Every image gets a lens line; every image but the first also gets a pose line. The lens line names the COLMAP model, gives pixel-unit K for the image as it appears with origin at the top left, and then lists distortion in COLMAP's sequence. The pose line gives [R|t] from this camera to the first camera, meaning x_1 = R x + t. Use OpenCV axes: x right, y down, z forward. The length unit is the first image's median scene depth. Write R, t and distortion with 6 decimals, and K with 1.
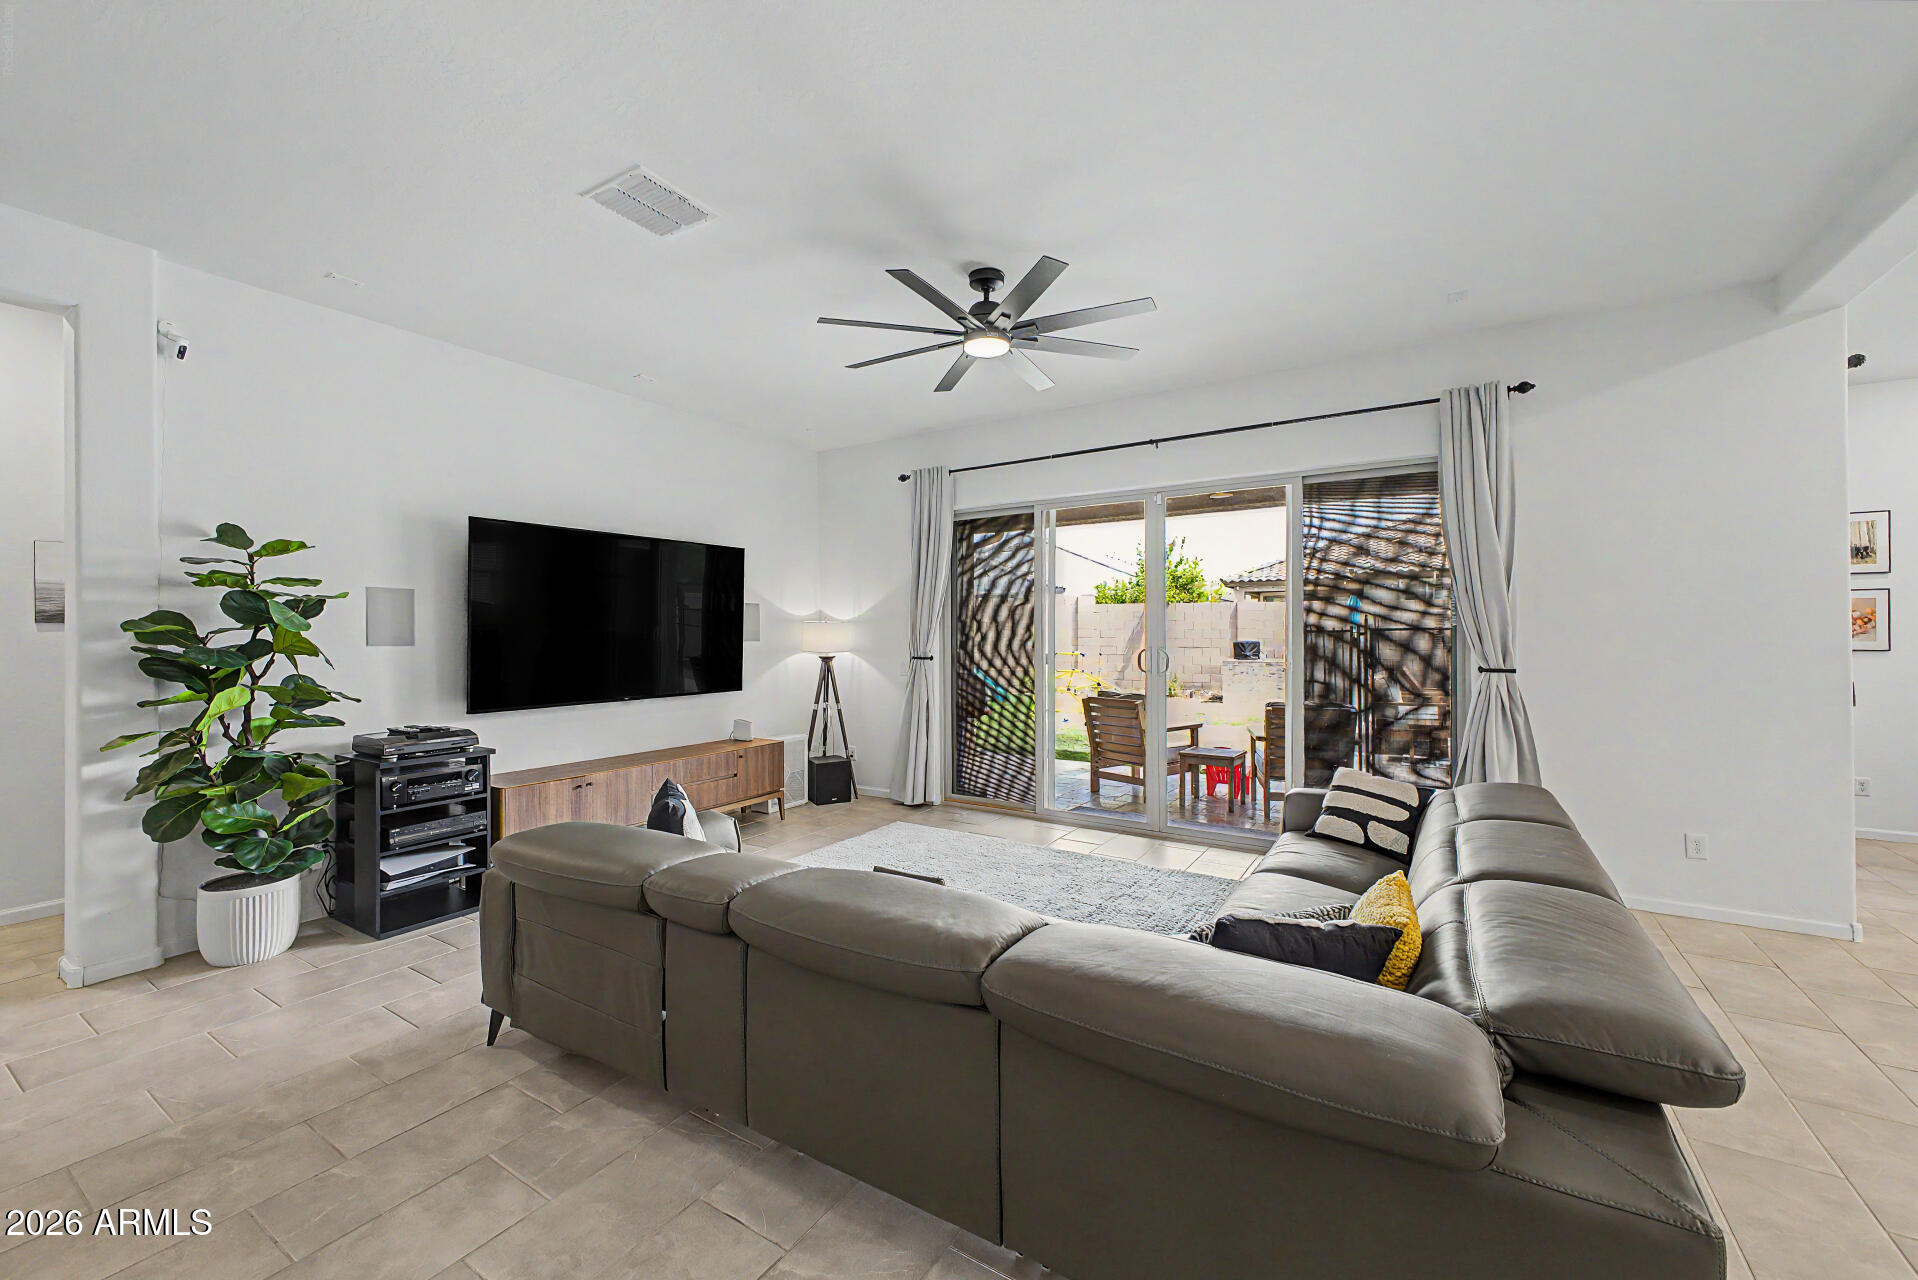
lens RADIAL K [[754.7, 0, 961.5], [0, 754.7, 630.9], [0, 0, 1]] dist [0.003462, 0.000095]
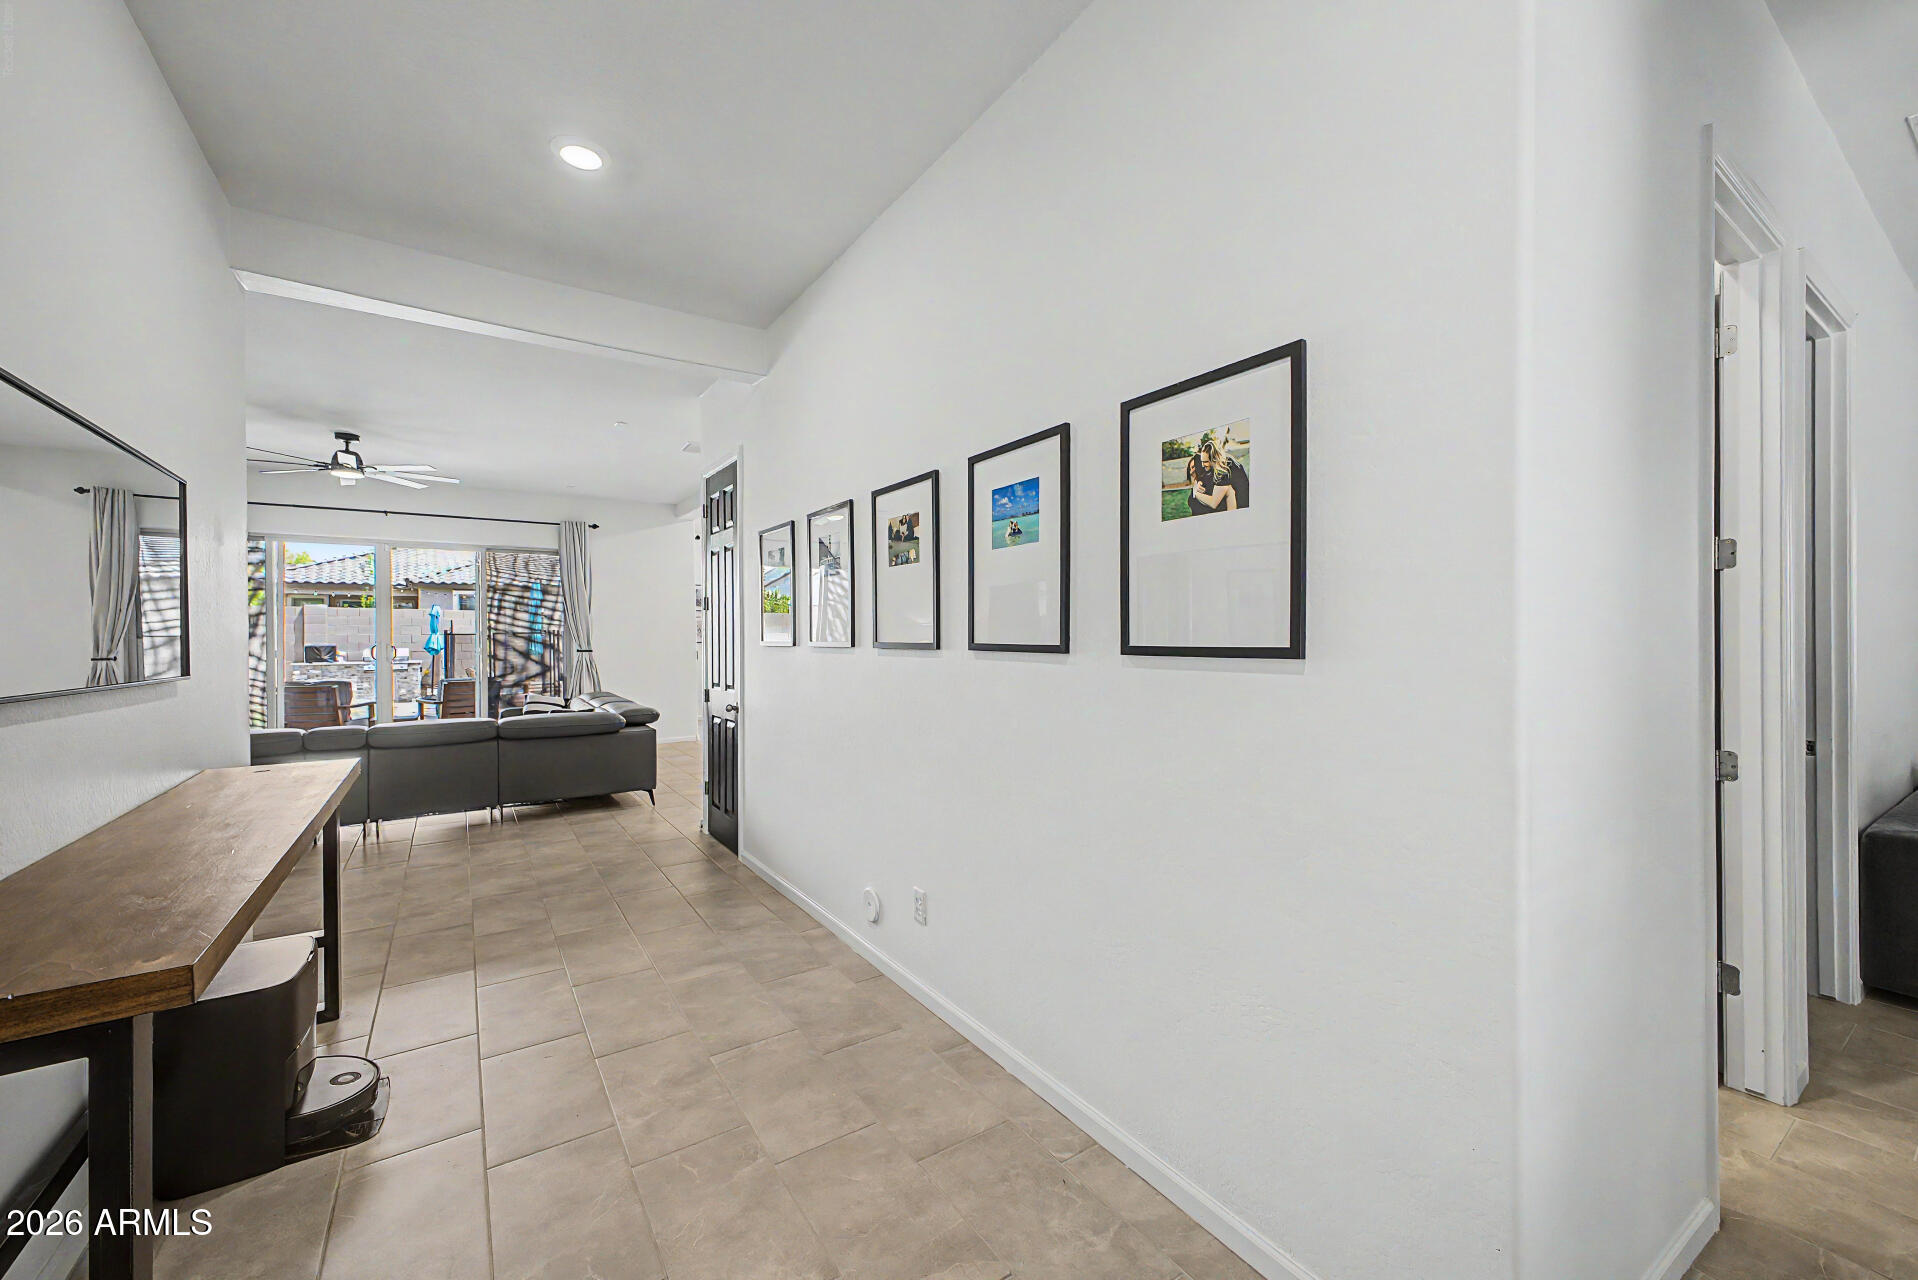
lens RADIAL K [[754.7, 0, 961.5], [0, 754.7, 630.9], [0, 0, 1]] dist [0.003462, 0.000095]
pose [[0.409755, 0.004551, 0.912184, -0.845618], [0.002647, 0.999977, -0.006178, 0.011309], [-0.912192, 0.004946, 0.409734, -0.901598]]
